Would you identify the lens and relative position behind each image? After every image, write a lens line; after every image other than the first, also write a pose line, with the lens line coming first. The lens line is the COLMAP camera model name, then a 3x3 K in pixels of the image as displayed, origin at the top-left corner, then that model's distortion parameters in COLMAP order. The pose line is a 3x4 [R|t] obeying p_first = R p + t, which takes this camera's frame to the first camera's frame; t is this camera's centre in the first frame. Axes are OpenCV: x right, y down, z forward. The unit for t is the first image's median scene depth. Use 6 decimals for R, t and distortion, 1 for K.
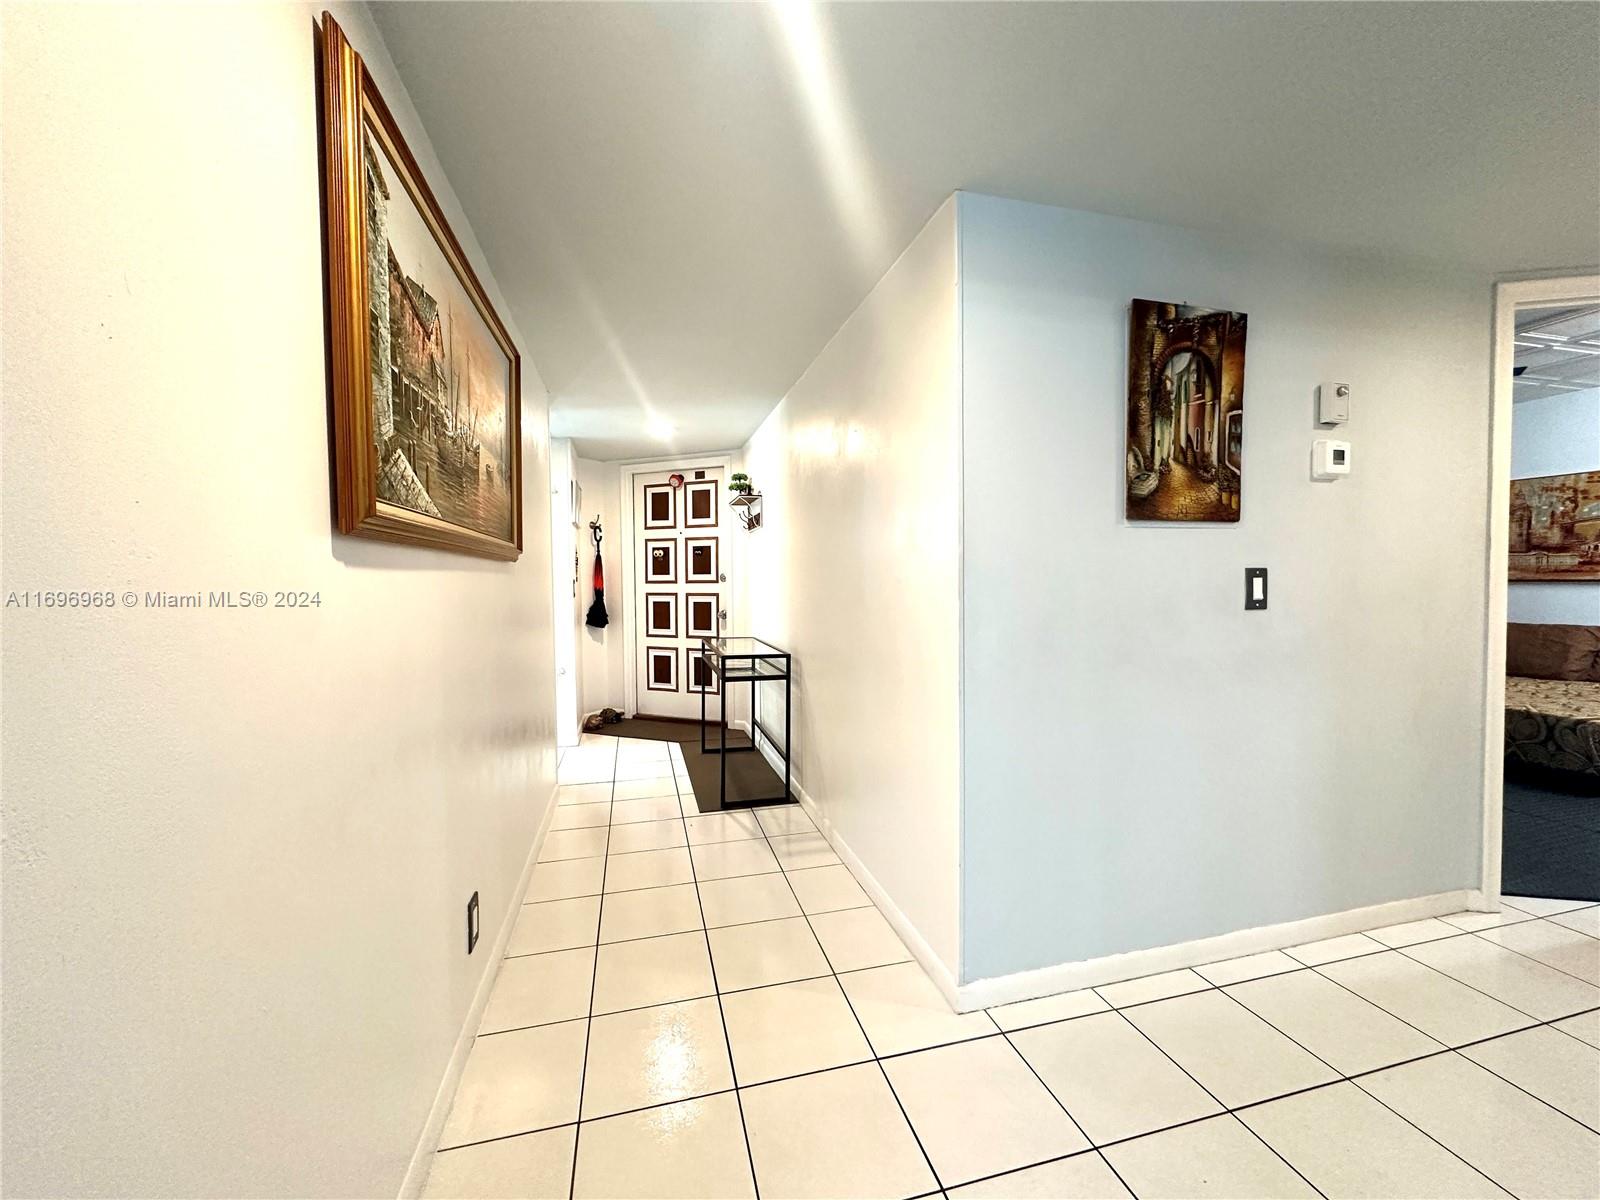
lens RADIAL K [[638.4, 0, 801.4], [0, 638.4, 598.7], [0, 0, 1]] dist [-0.003042, 0.000664]
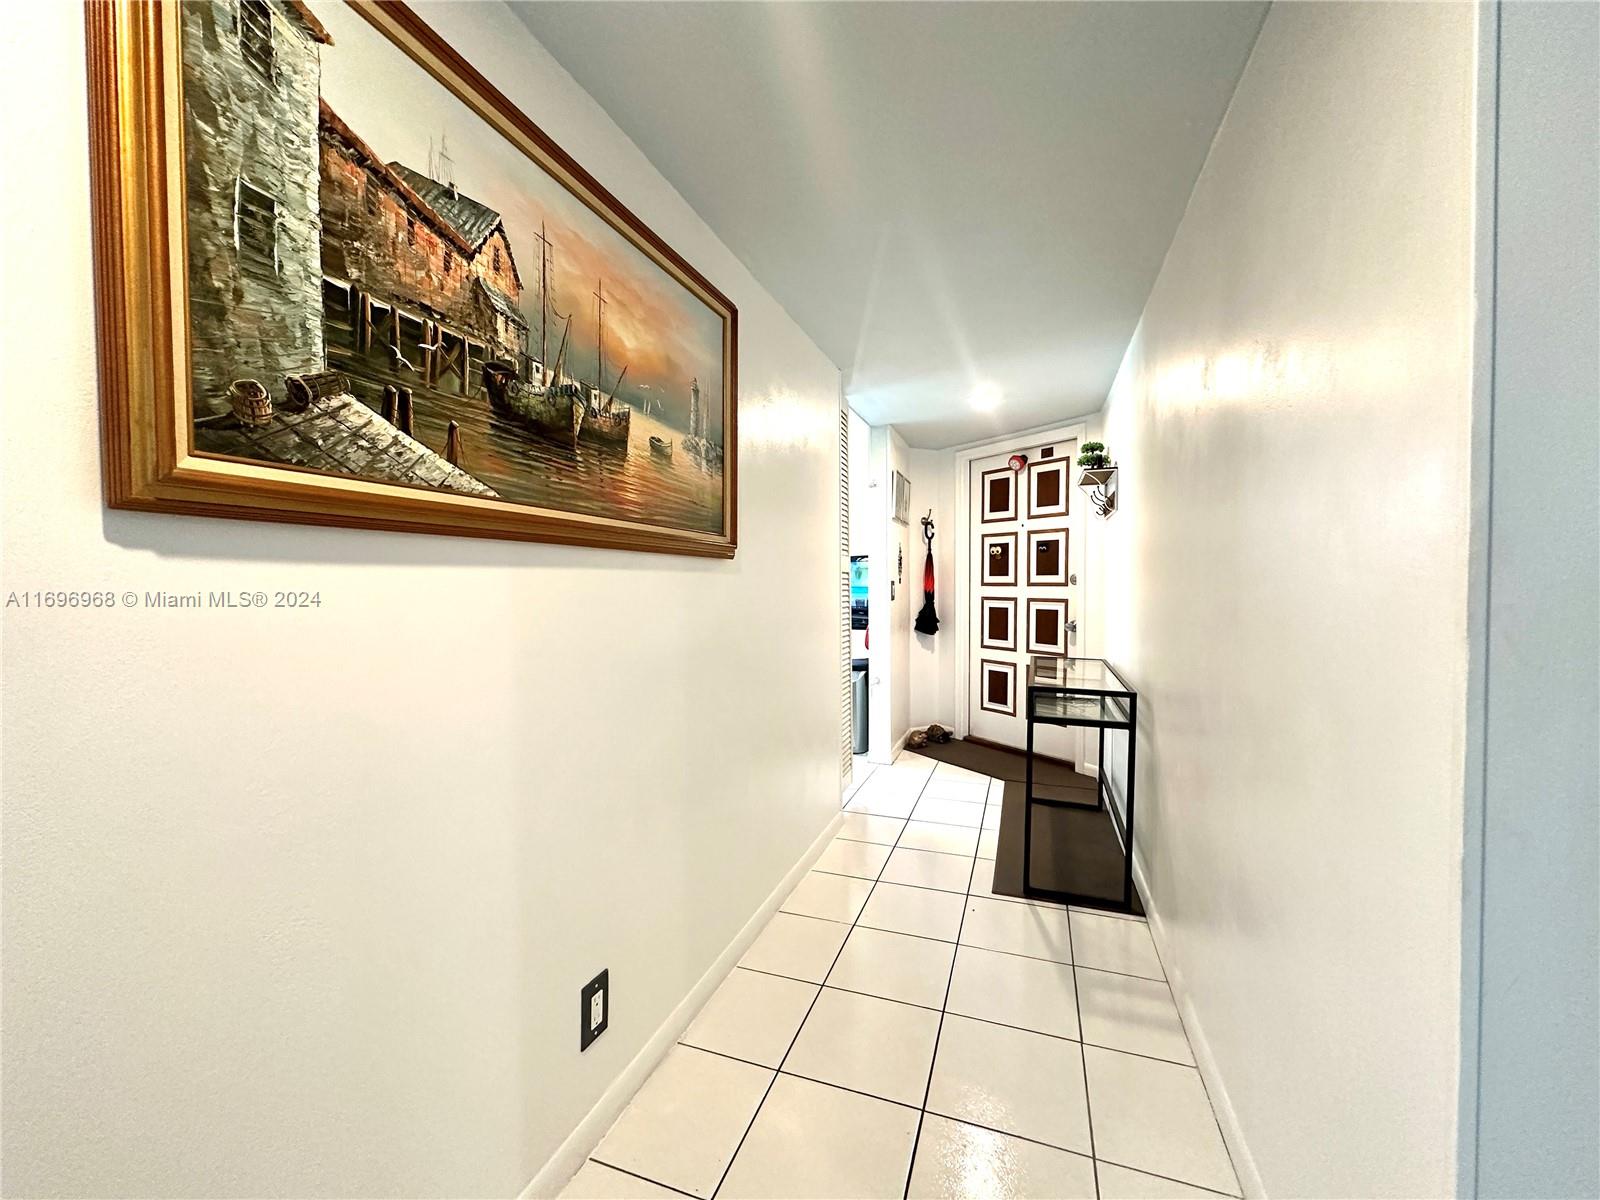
lens RADIAL K [[638.4, 0, 801.4], [0, 638.4, 598.7], [0, 0, 1]] dist [-0.003042, 0.000664]
pose [[0.824375, 0.021174, -0.565648, 0.045596], [-0.022955, 0.999729, 0.003968, -0.004674], [0.565579, 0.009713, 0.824637, 0.158928]]
